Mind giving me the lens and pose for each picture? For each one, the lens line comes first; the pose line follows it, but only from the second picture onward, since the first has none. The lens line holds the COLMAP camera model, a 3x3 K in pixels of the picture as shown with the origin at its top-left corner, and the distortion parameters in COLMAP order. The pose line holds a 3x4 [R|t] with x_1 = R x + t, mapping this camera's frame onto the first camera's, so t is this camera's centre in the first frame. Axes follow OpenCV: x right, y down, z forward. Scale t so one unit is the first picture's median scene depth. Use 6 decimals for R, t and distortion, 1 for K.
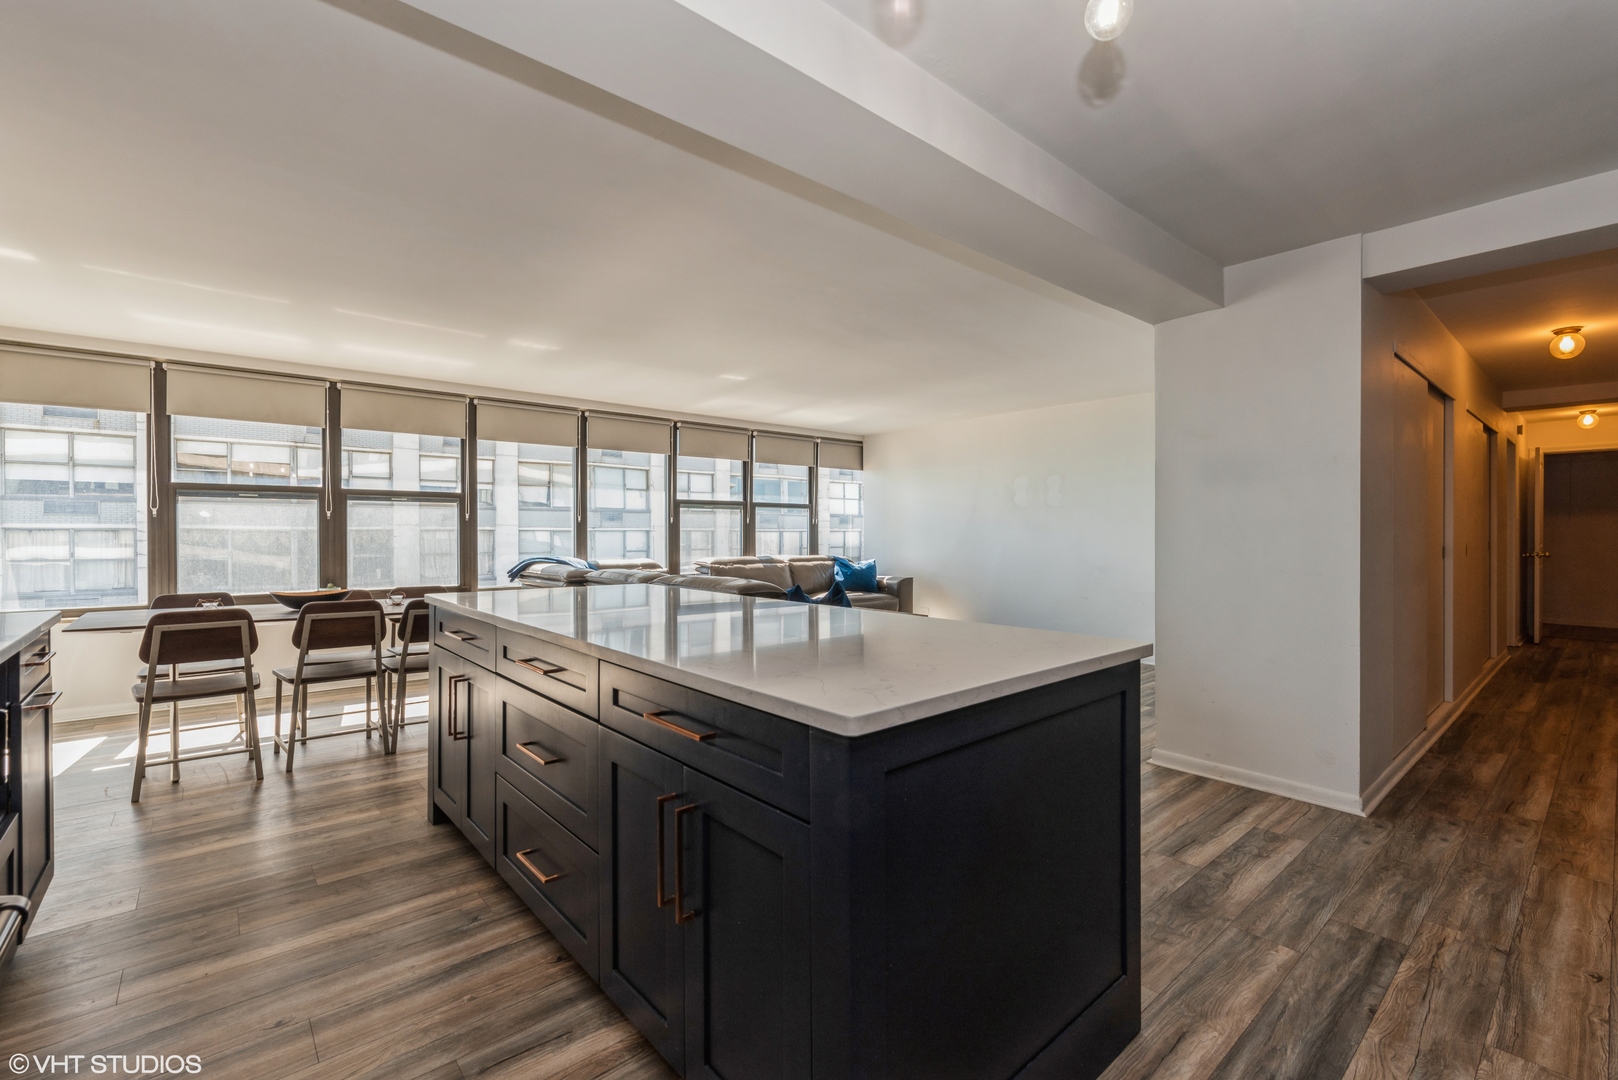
lens RADIAL K [[697.3, 0, 807.3], [0, 697.3, 532.6], [0, 0, 1]] dist [0.001028, -0.000875]
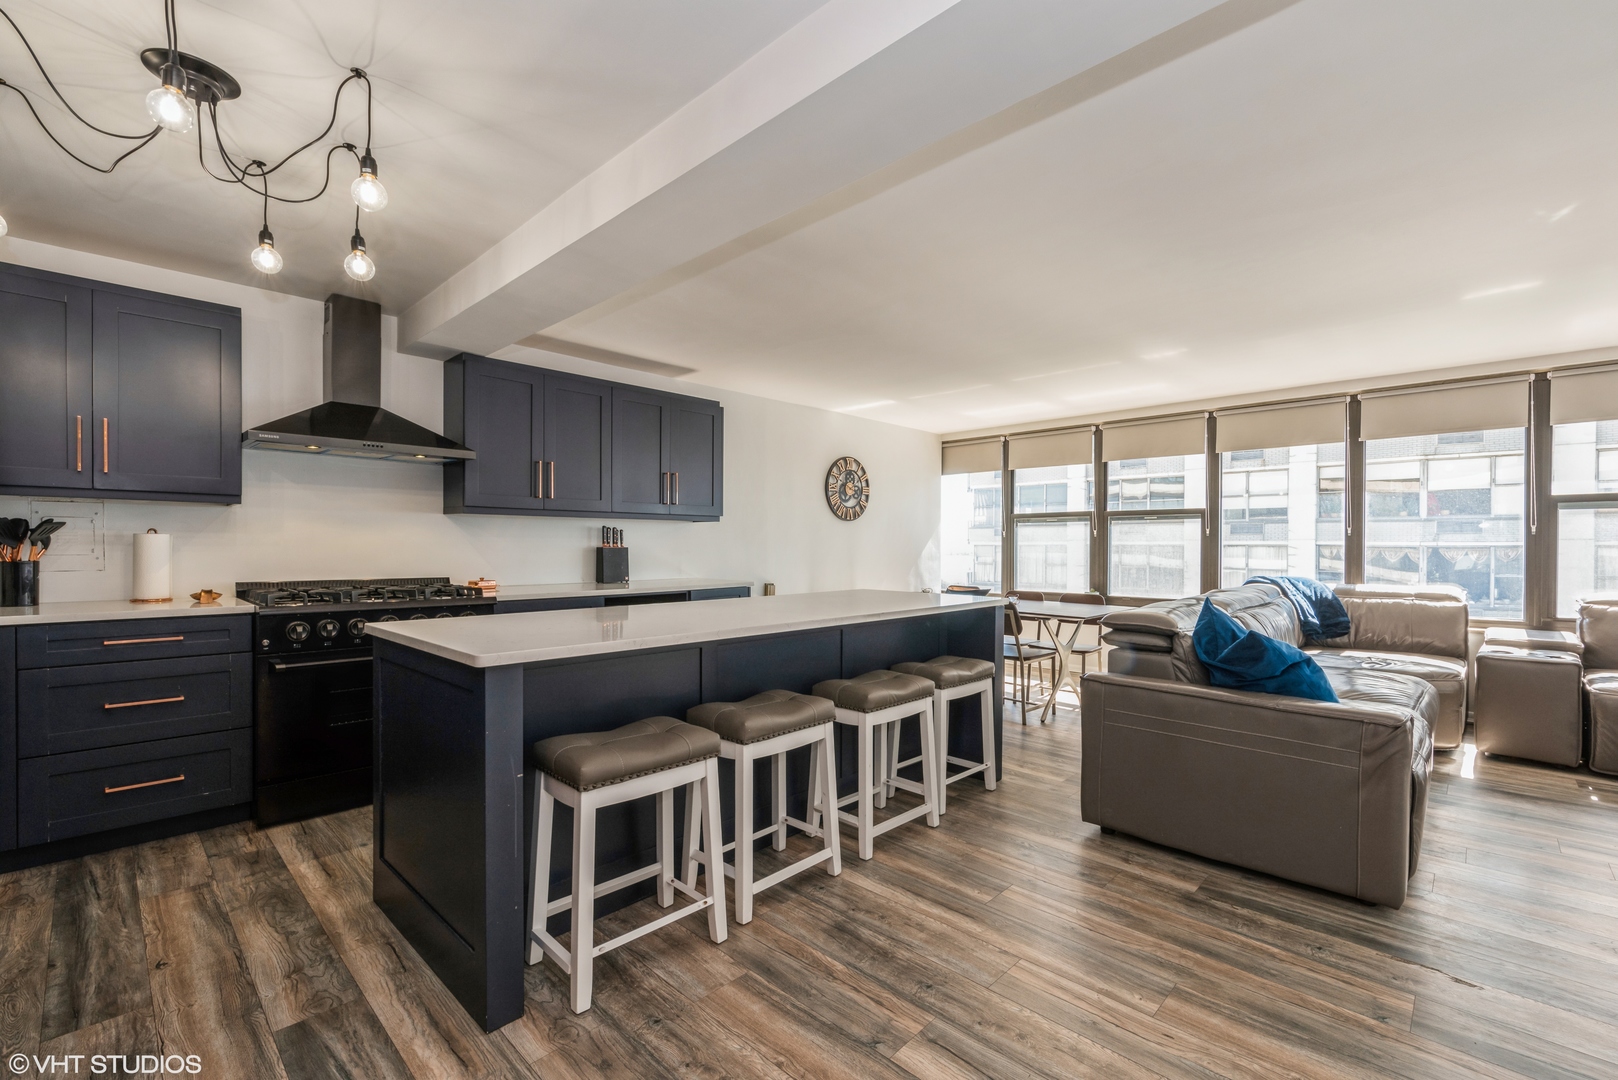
lens RADIAL K [[697.3, 0, 843.3], [0, 697.3, 552.6], [0, 0, 1]] dist [0.001028, -0.000875]
pose [[0.113782, 0.008137, -0.993472, 0.416495], [-0.002784, 0.999965, 0.007871, 0.000254], [0.993502, 0.001870, 0.113801, 0.345776]]
